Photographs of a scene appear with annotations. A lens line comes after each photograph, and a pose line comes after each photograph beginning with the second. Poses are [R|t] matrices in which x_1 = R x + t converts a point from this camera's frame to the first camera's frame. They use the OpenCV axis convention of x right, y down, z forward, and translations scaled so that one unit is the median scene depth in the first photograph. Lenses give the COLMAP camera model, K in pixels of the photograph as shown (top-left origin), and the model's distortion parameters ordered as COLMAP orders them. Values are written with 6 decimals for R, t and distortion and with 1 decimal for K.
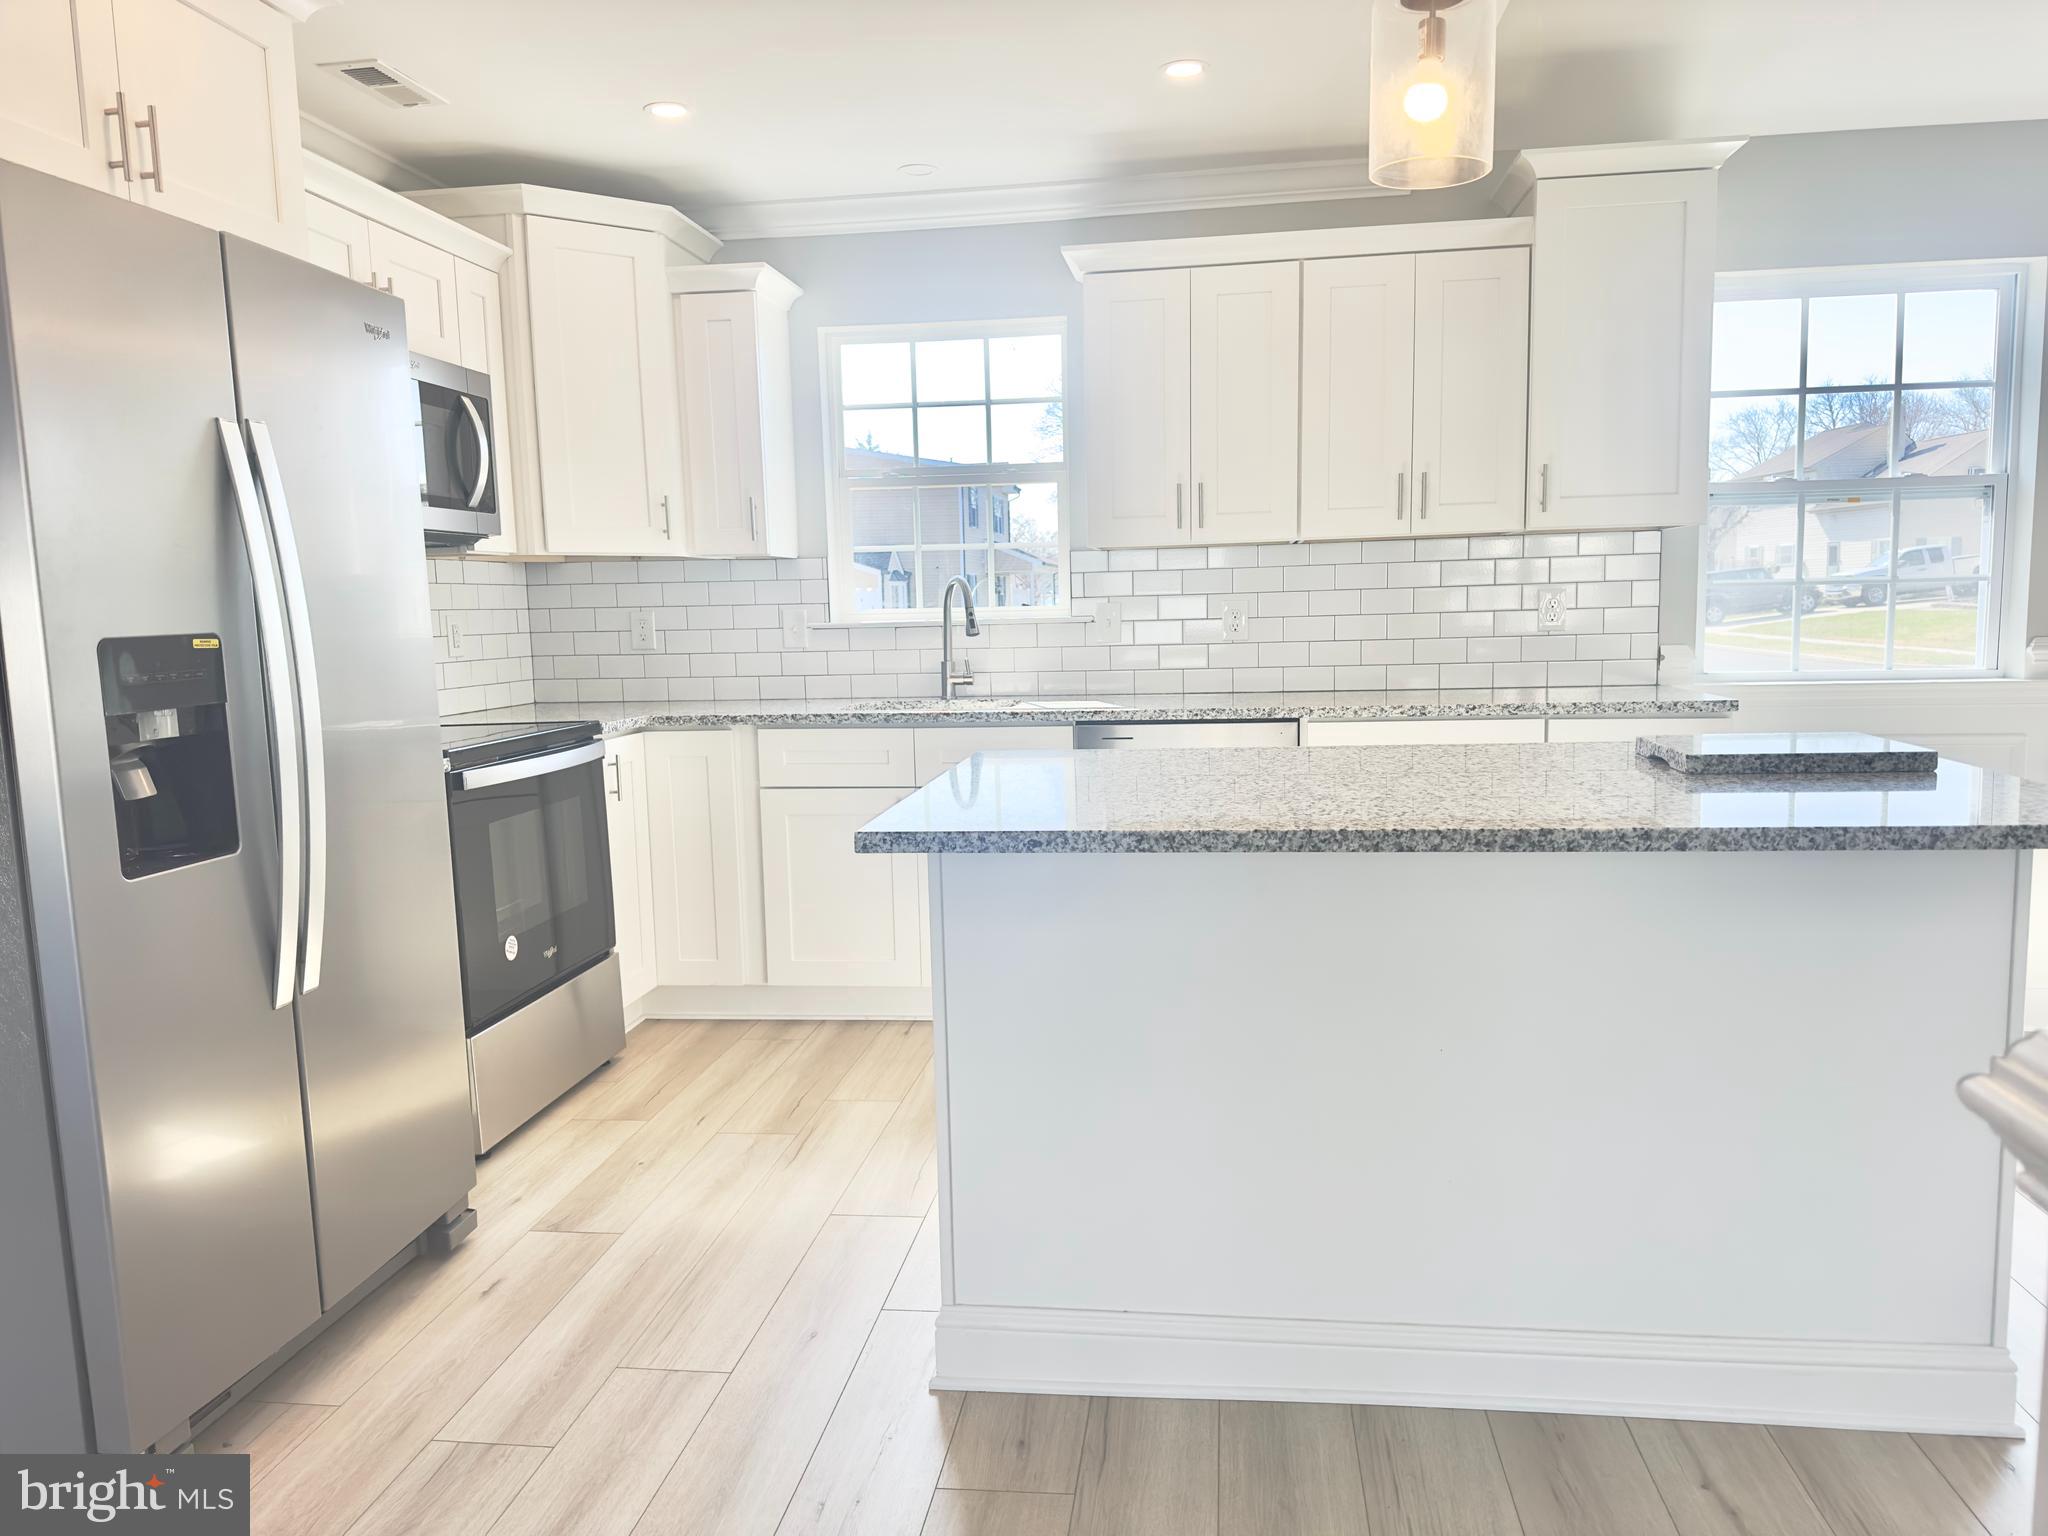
lens RADIAL K [[1441.1, 0, 1005.1], [0, 1441.1, 778.6], [0, 0, 1]] dist [0.064349, -0.079992]
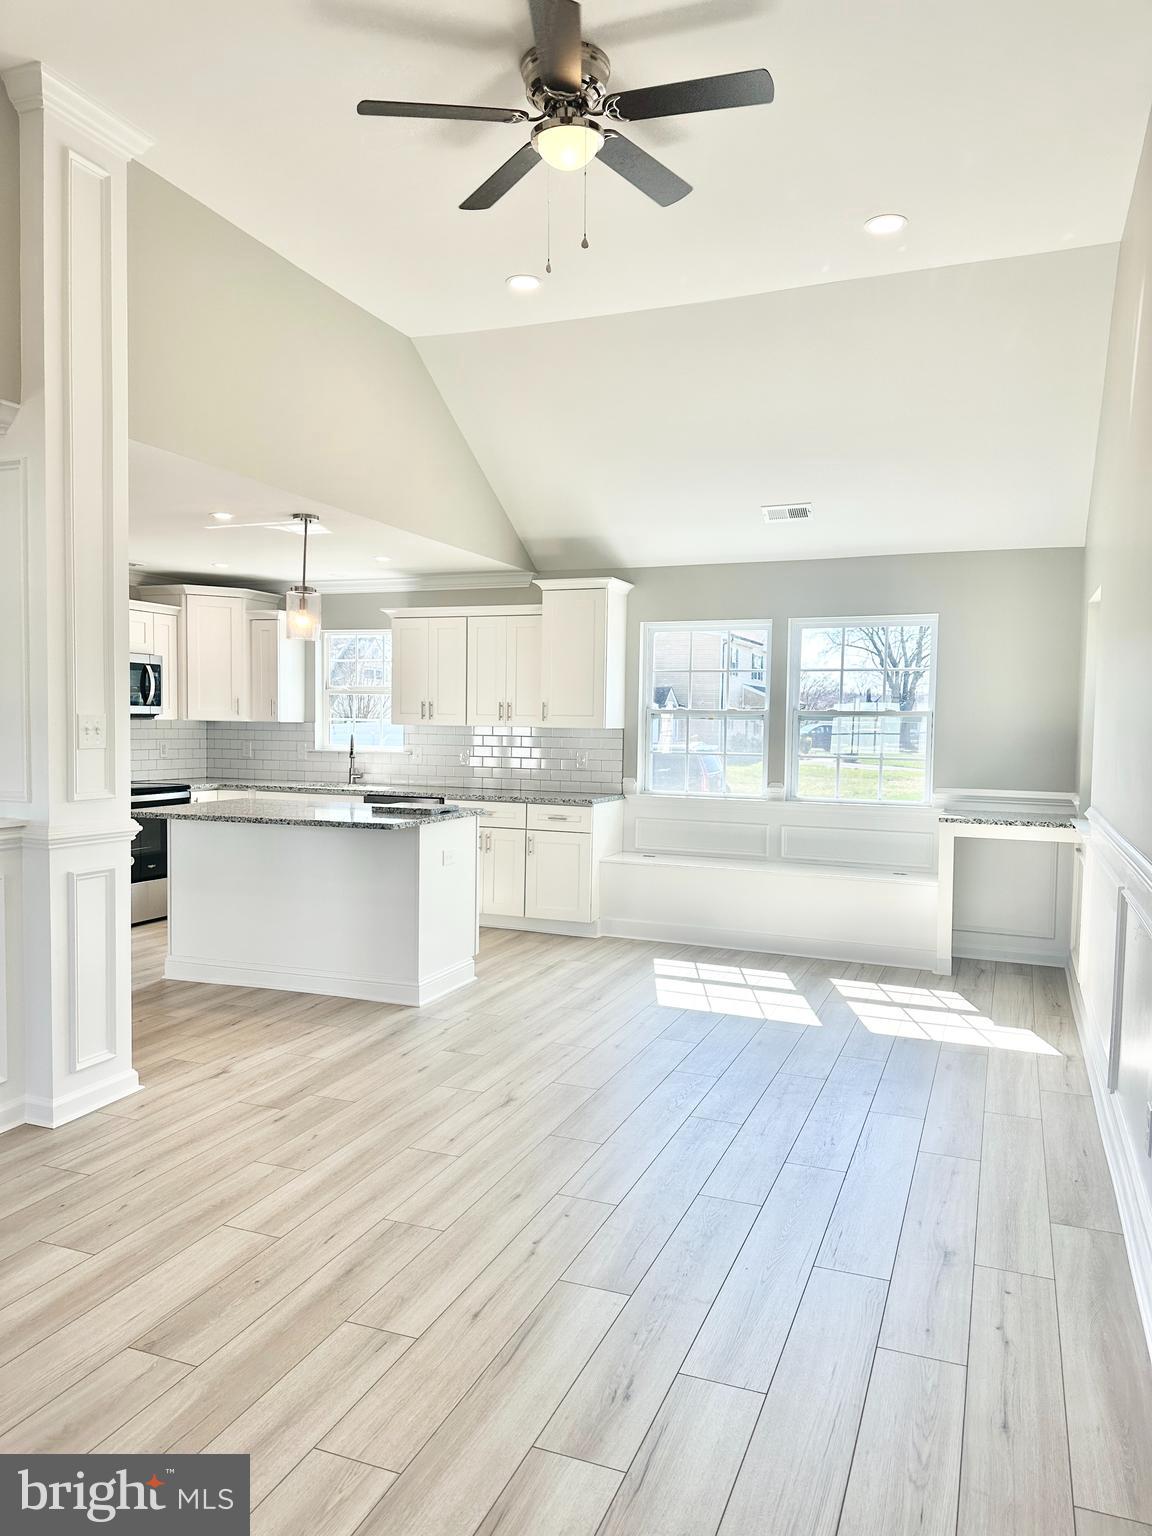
lens RADIAL K [[1080.9, 0, 577.0], [0, 1080.9, 765.7], [0, 0, 1]] dist [0.064349, -0.079992]
pose [[0.972160, 0.049577, -0.229015, 0.842373], [-0.067703, 0.995106, -0.071975, 0.021478], [0.224326, 0.085477, 0.970758, -0.761341]]
